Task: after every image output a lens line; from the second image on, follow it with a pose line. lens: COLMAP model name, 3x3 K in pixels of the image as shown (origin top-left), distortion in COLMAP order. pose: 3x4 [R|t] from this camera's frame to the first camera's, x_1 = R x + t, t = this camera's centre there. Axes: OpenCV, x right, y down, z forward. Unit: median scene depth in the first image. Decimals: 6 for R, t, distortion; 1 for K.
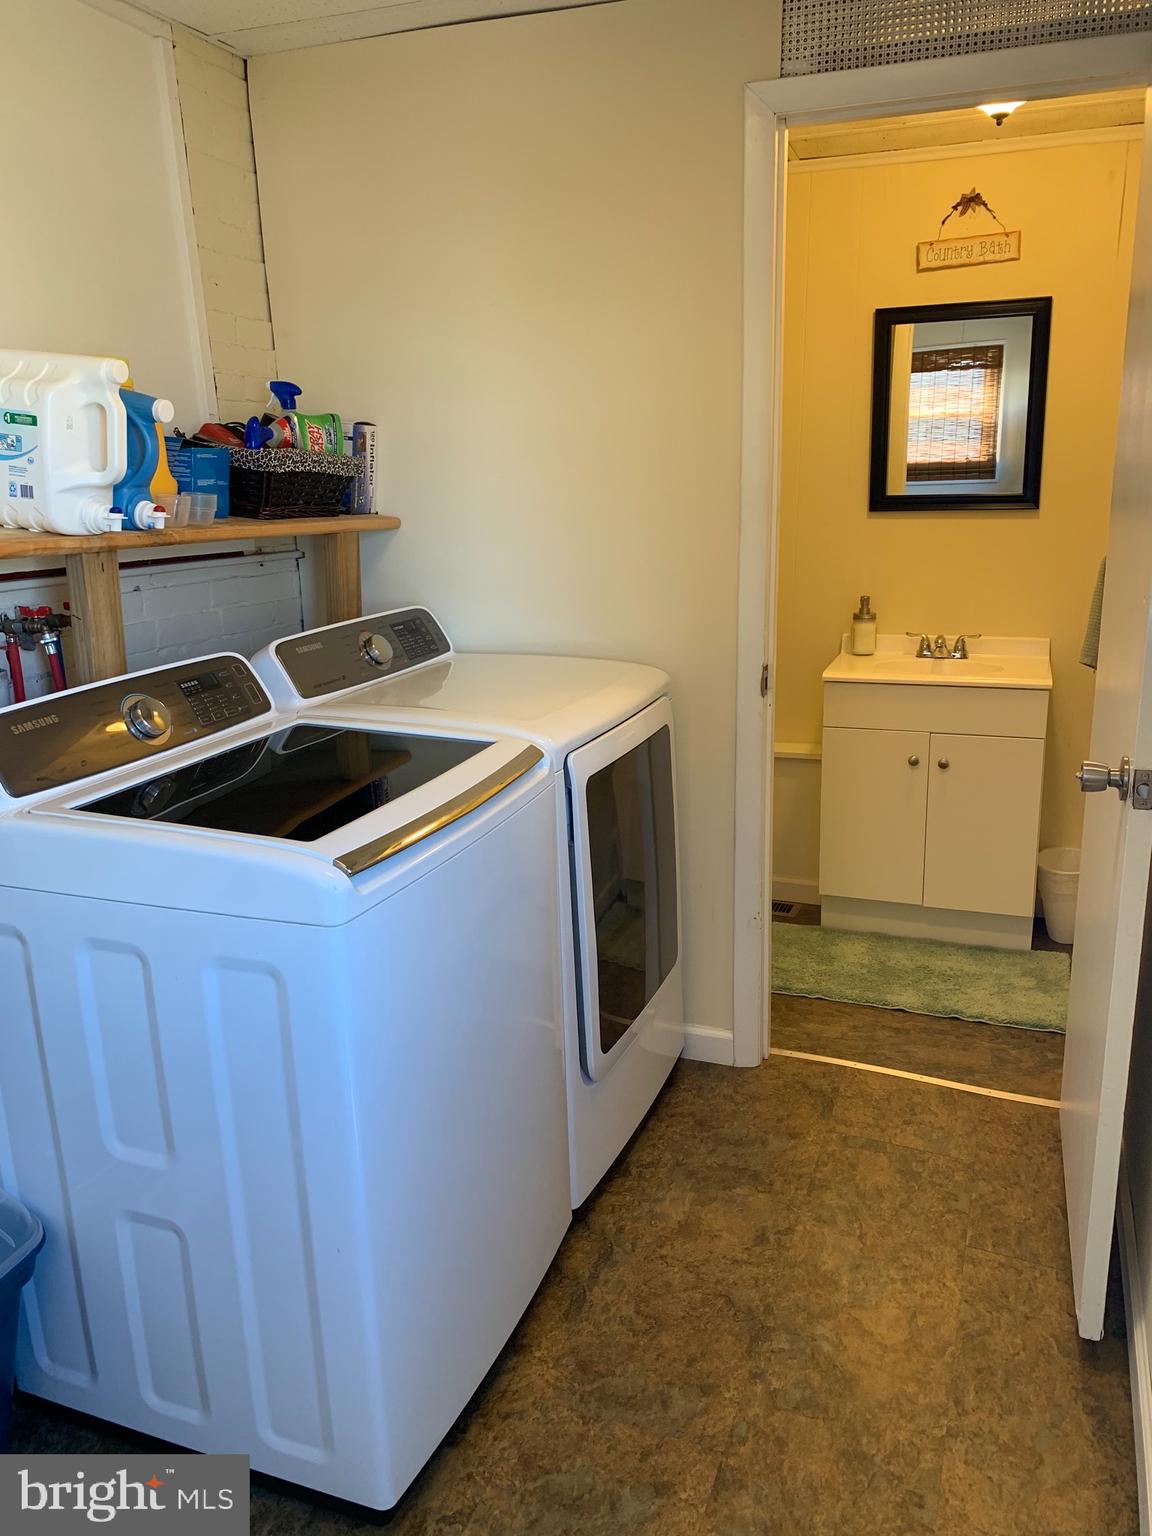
lens RADIAL K [[1191.2, 0, 573.8], [0, 1191.2, 757.0], [0, 0, 1]] dist [0.042160, -0.032848]
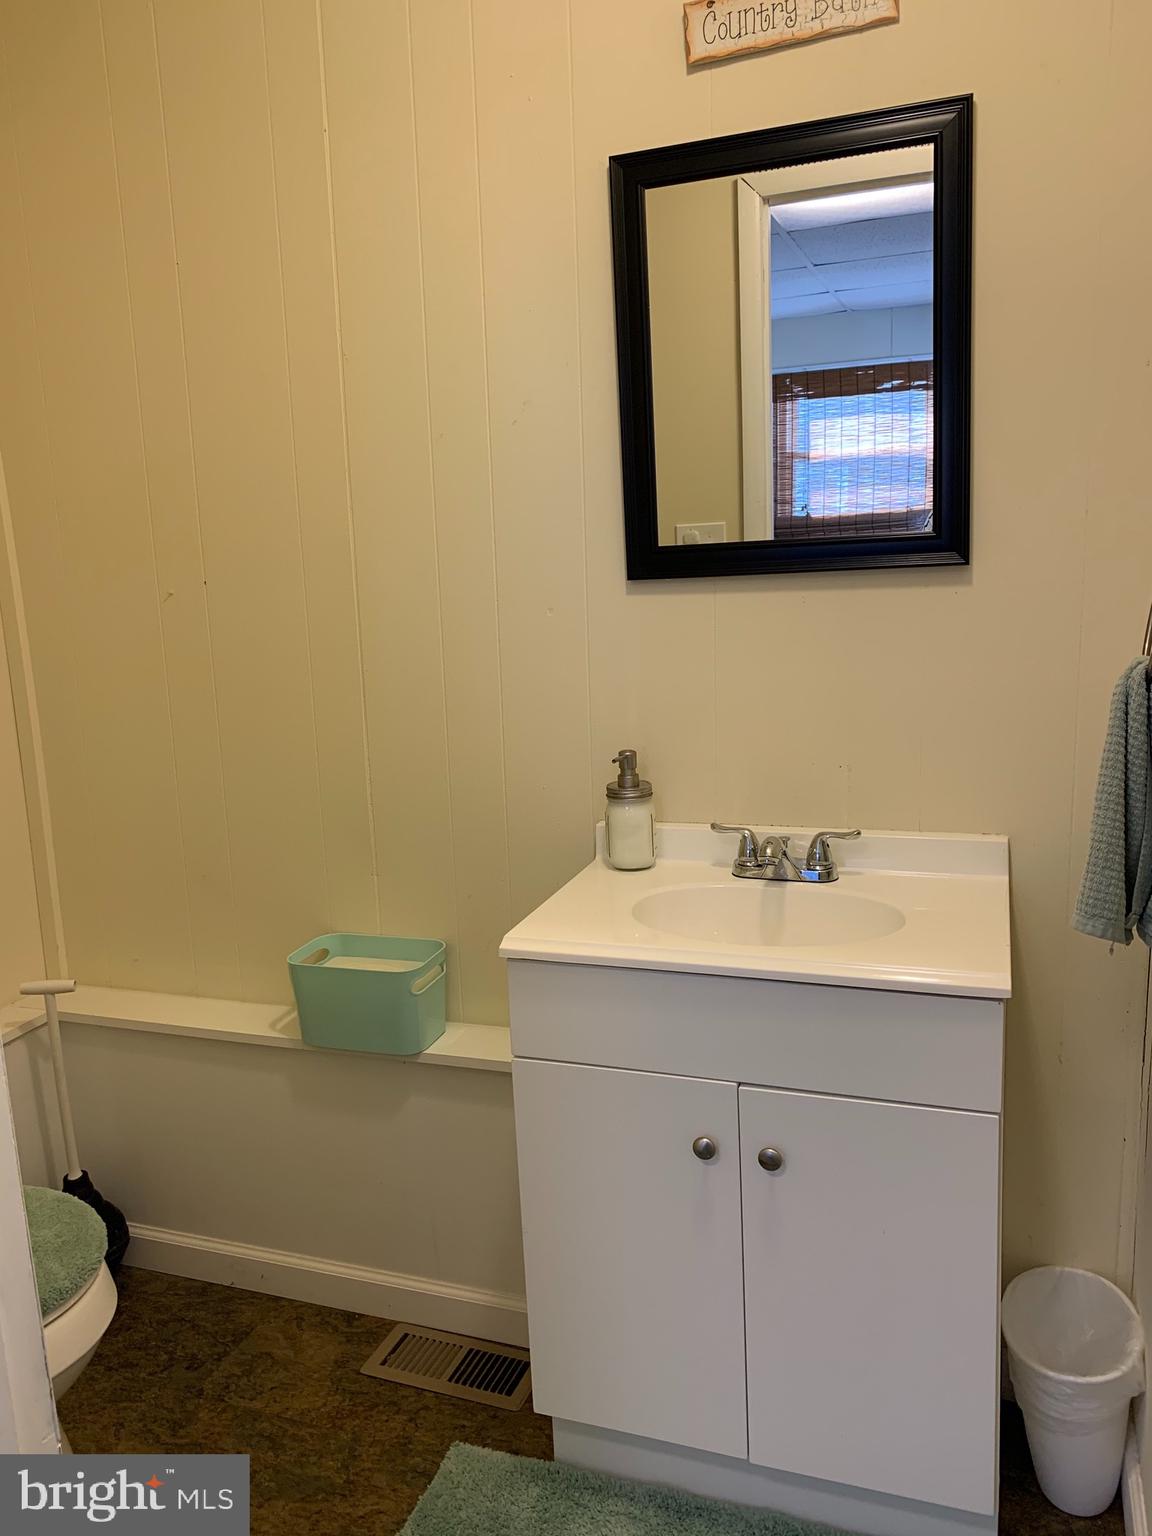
lens RADIAL K [[1191.2, 0, 569.0], [0, 1191.2, 779.2], [0, 0, 1]] dist [0.042160, -0.032848]
pose [[0.999508, -0.030200, 0.008470, 0.233672], [0.030516, 0.998729, -0.040126, -0.113088], [-0.007248, 0.040365, 0.999159, 0.557509]]
